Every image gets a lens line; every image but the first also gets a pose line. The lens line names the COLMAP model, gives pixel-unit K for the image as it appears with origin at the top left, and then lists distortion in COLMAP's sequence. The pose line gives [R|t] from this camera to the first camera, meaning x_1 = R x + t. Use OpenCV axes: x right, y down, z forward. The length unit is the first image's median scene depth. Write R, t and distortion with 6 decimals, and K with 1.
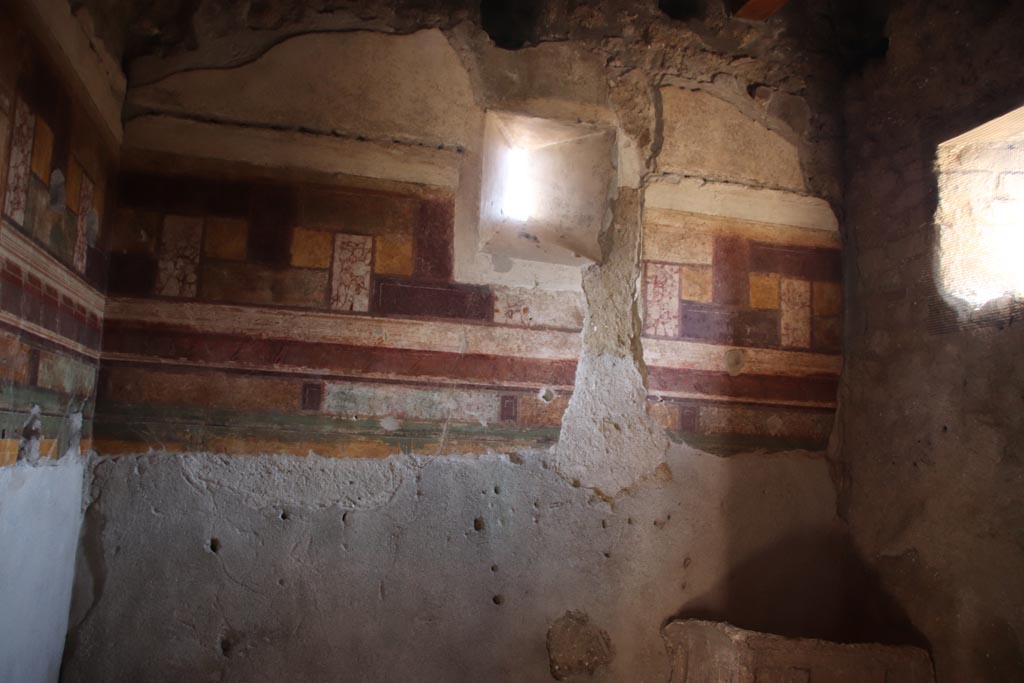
lens RADIAL K [[880.7, 0, 512.0], [0, 880.7, 341.5], [0, 0, 1]] dist [-0.127566, 0.162168]
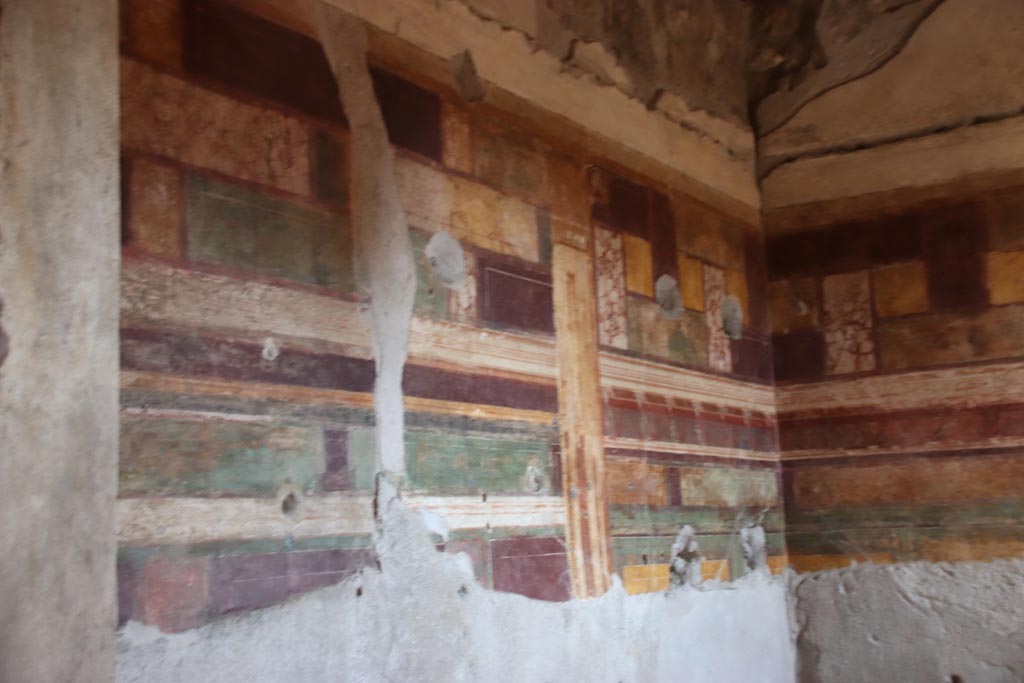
lens RADIAL K [[1366.6, 0, 512.0], [0, 1366.6, 341.5], [0, 0, 1]] dist [0.170027, 0.091450]
pose [[0.688385, -0.180819, -0.702446, 0.320055], [0.162940, 0.982228, -0.093160, -0.011814], [0.706807, -0.050327, 0.705614, -0.150183]]
